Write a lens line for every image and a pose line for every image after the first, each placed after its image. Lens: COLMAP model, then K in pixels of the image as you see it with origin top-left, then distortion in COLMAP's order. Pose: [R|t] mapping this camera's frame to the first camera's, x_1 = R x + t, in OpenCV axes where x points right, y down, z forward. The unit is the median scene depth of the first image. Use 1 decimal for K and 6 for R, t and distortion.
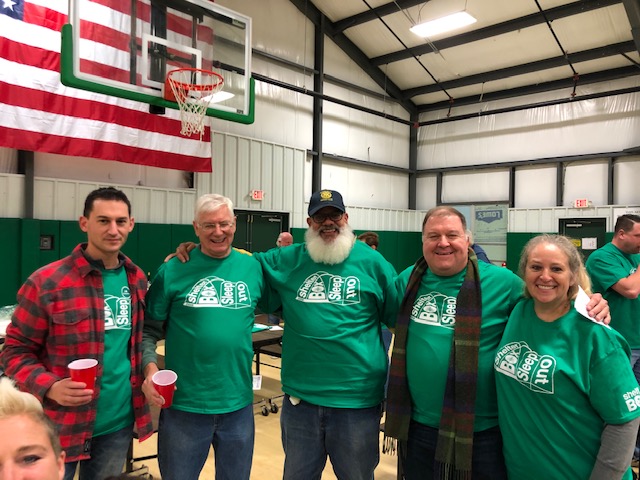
lens RADIAL K [[533.0, 0, 313.2], [0, 533.0, 238.8], [0, 0, 1]] dist [0.003189, -0.007710]
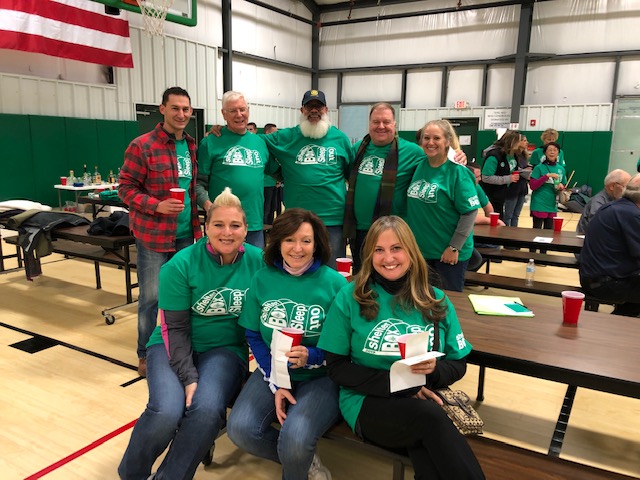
lens RADIAL K [[533.0, 0, 320.0], [0, 533.0, 245.9], [0, 0, 1]] dist [0.003189, -0.007710]
pose [[0.977233, -0.039186, 0.208517, -0.054921], [-0.002355, 0.980732, 0.195344, 0.009712], [-0.212154, -0.191387, 0.958312, -0.117173]]
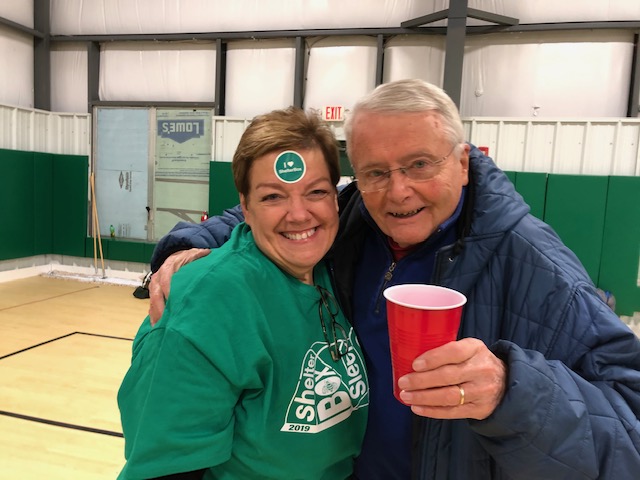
lens RADIAL K [[533.0, 0, 319.7], [0, 533.0, 241.2], [0, 0, 1]] dist [0.003189, -0.007710]
pose [[0.878139, -0.016815, 0.478111, 0.255015], [-0.037852, 0.993807, 0.104474, 0.011856], [-0.476906, -0.109841, 0.872064, 0.586669]]
